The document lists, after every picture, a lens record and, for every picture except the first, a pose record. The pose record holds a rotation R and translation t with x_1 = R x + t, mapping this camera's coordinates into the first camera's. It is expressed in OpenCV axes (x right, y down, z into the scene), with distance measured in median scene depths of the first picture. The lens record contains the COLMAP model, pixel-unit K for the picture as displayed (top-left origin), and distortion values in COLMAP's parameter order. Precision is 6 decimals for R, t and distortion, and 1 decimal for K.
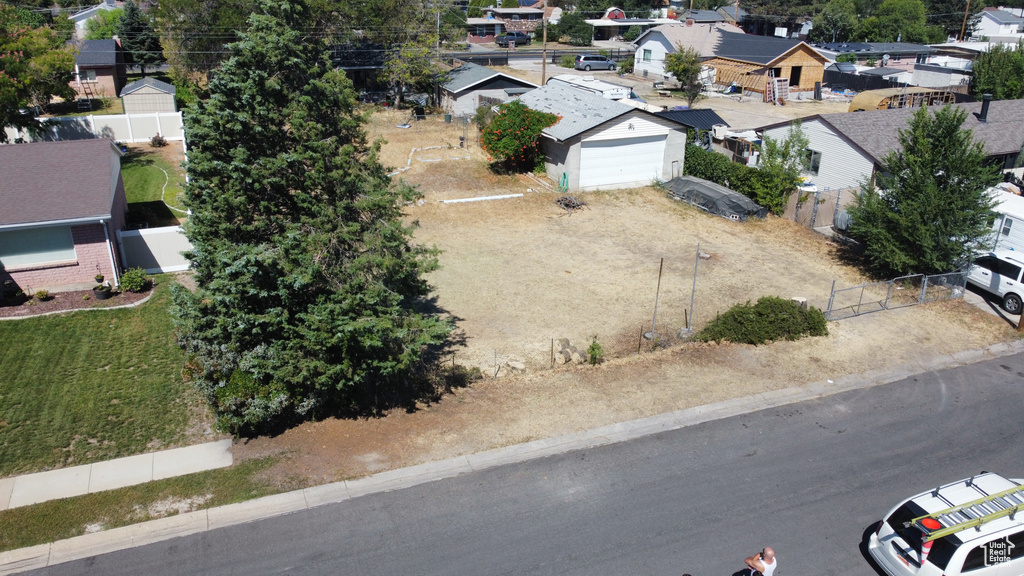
lens RADIAL K [[772.4, 0, 511.2], [0, 772.4, 290.2], [0, 0, 1]] dist [0.008527, -0.012631]
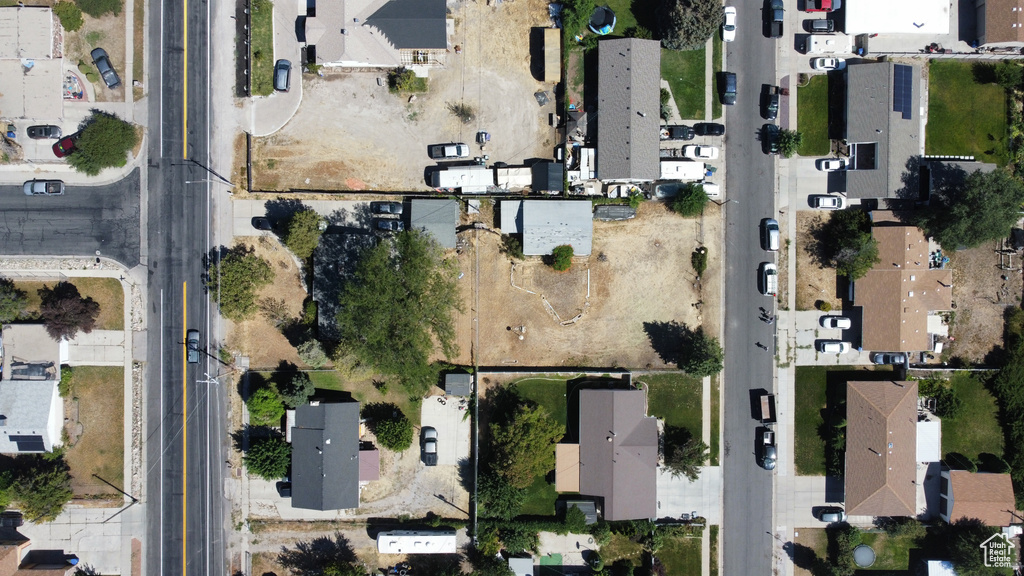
lens RADIAL K [[772.4, 0, 507.8], [0, 772.4, 293.9], [0, 0, 1]] dist [0.008527, -0.012631]
pose [[0.383673, -0.923030, -0.028478, -0.115909], [0.363551, 0.122625, 0.923468, -3.168467], [-0.848896, -0.364663, 0.382617, 0.095924]]
